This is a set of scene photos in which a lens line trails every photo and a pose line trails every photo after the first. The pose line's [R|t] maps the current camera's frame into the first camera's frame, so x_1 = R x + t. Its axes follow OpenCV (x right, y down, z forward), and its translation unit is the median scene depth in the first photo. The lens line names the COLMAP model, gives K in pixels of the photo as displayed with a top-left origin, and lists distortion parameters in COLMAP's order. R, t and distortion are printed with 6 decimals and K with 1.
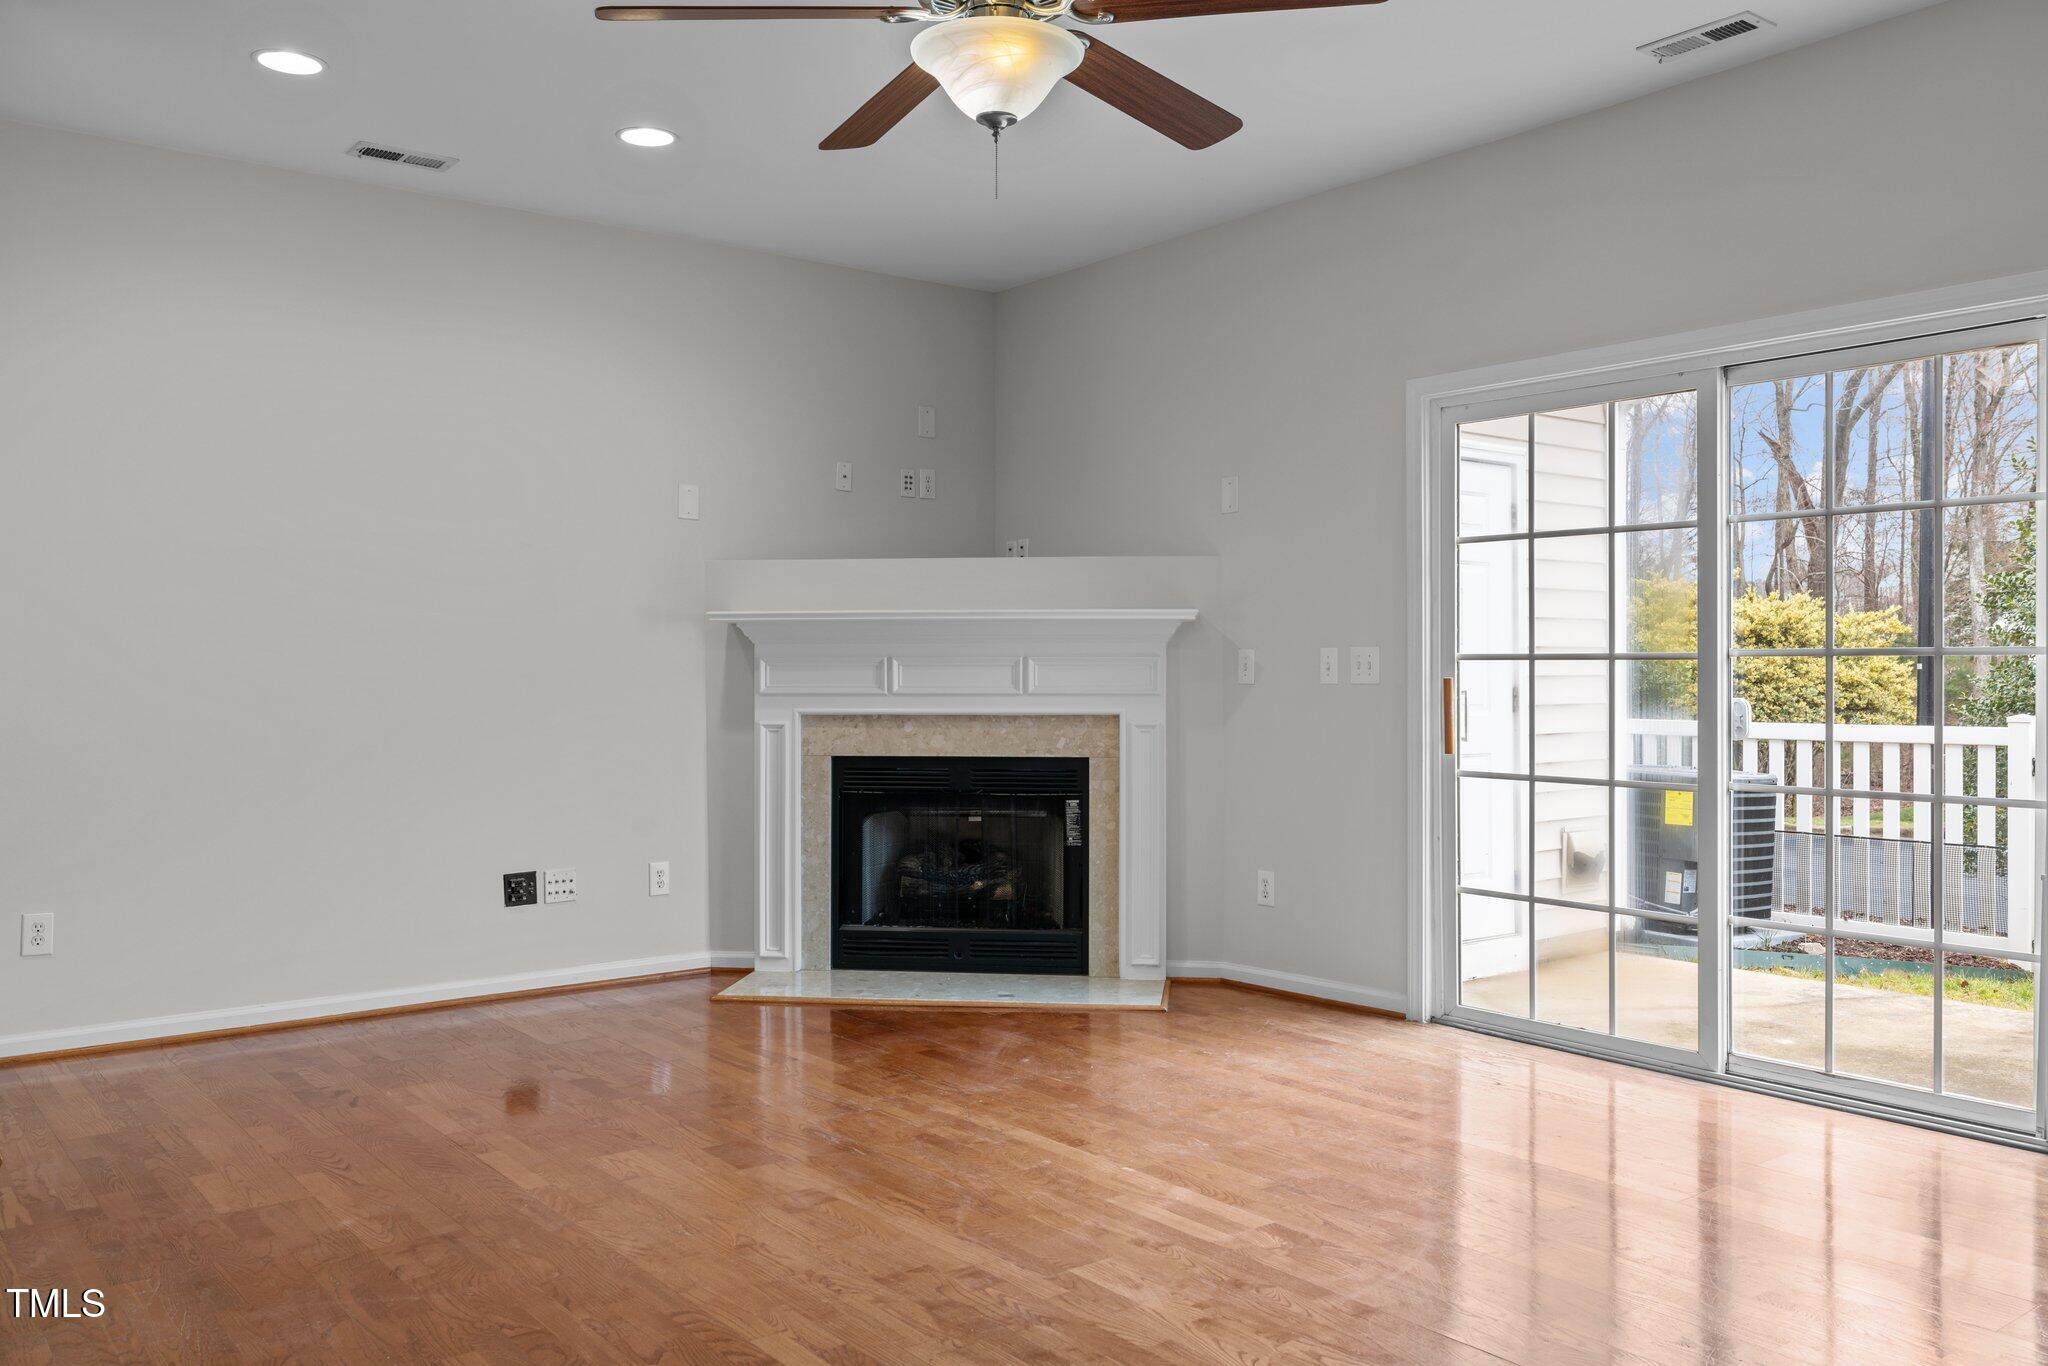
lens RADIAL K [[1629.9, 0, 1024.0], [0, 1629.9, 683.0], [0, 0, 1]] dist [-0.004433, 0.001692]
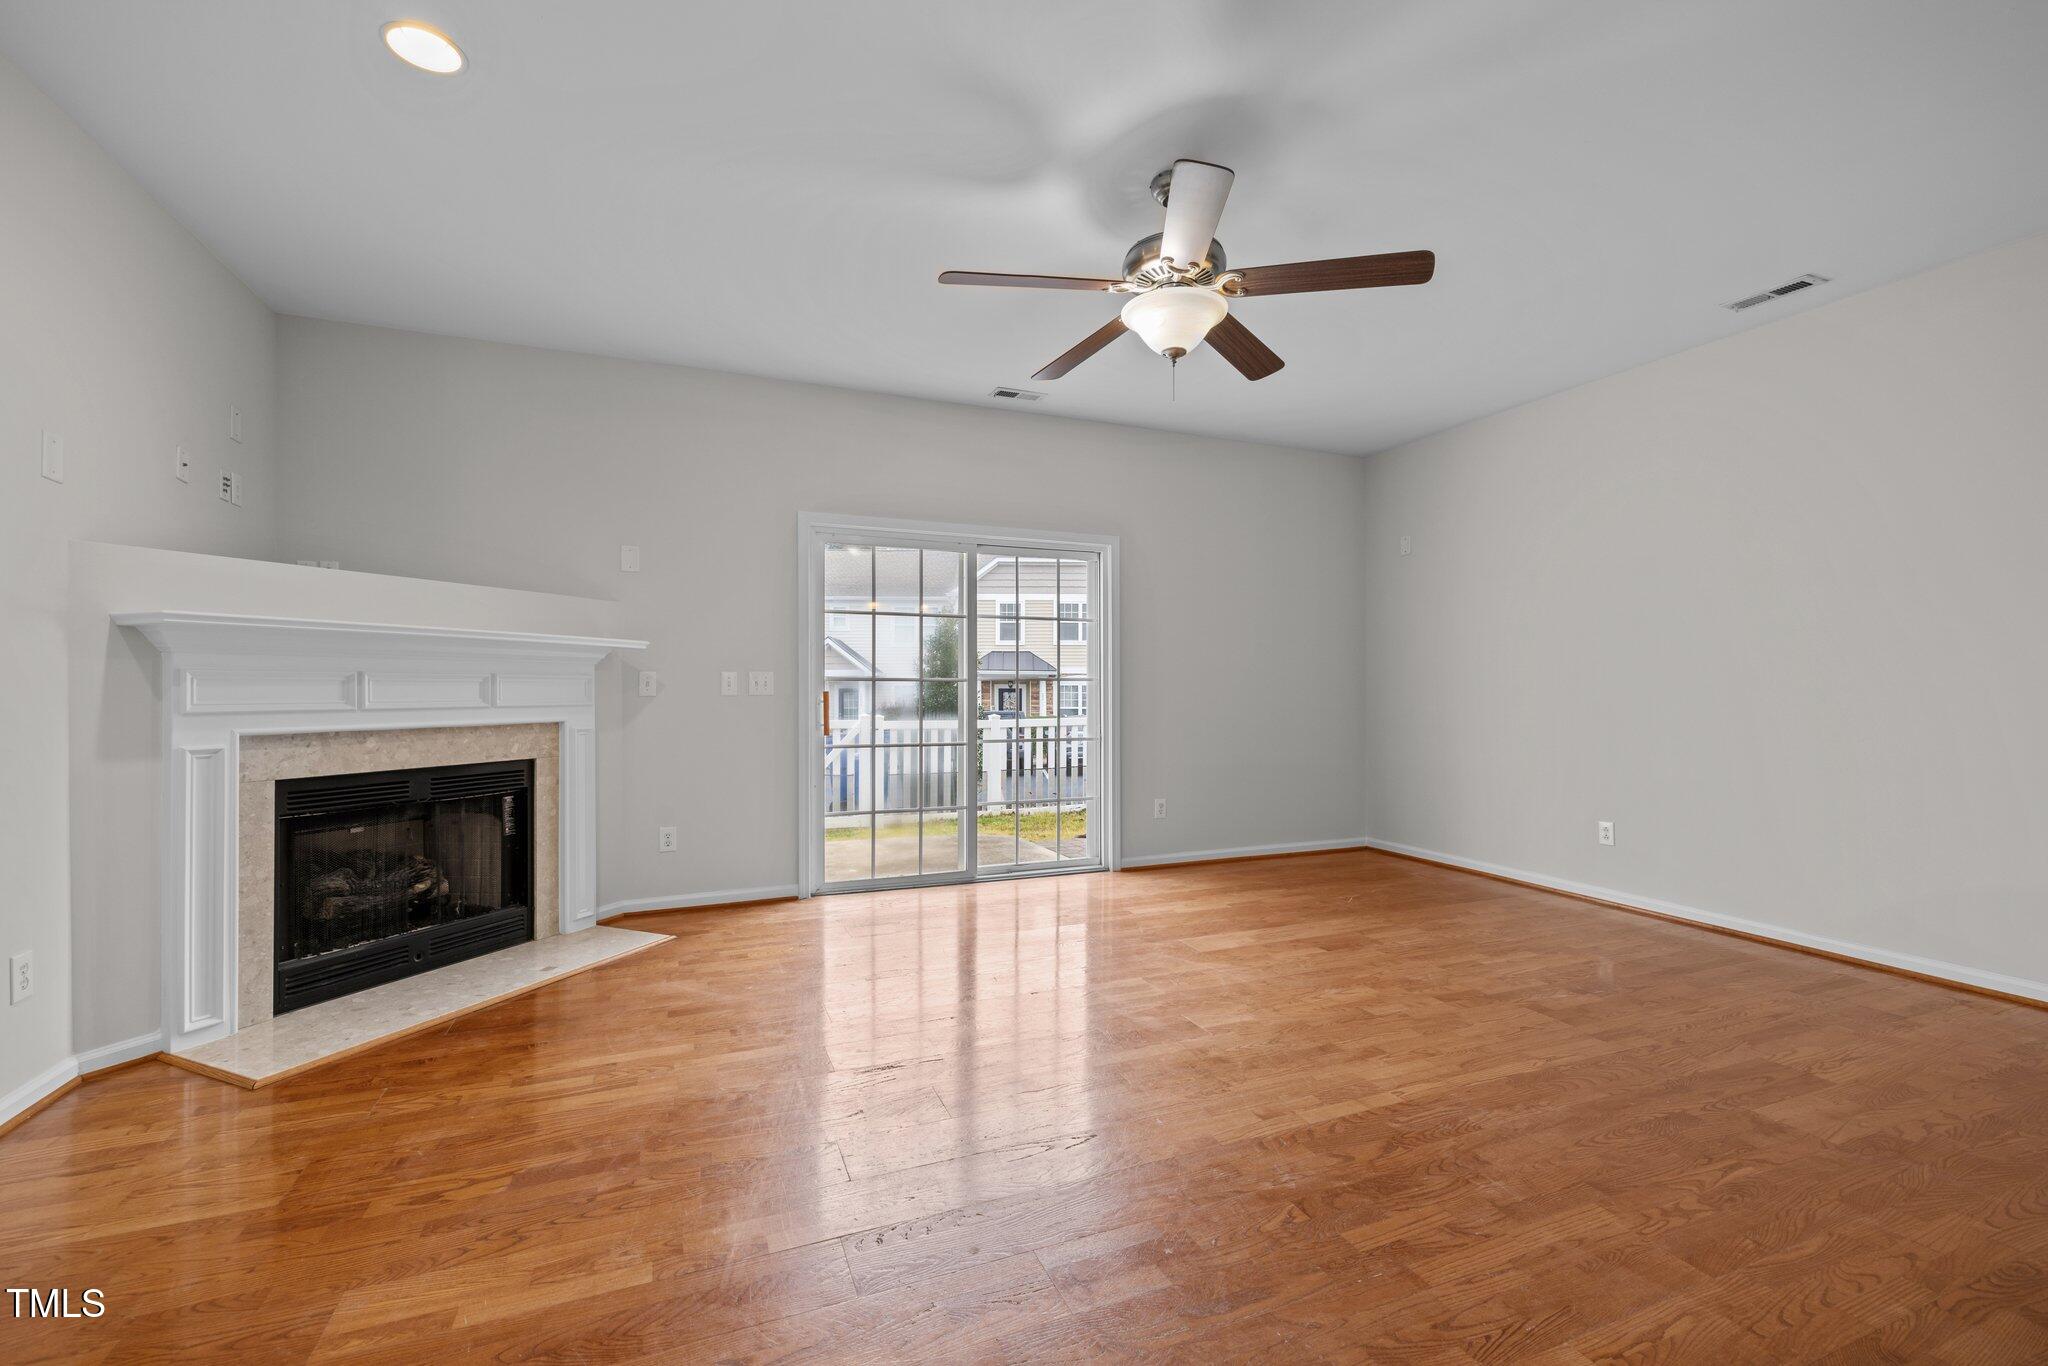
lens RADIAL K [[858.4, 0, 1019.3], [0, 858.4, 693.4], [0, 0, 1]] dist [0.000732, 0.000159]
pose [[0.274301, -0.005042, 0.961631, -0.524057], [0.007563, 0.999967, 0.003085, -0.001793], [-0.961614, 0.006427, 0.274330, 0.536728]]
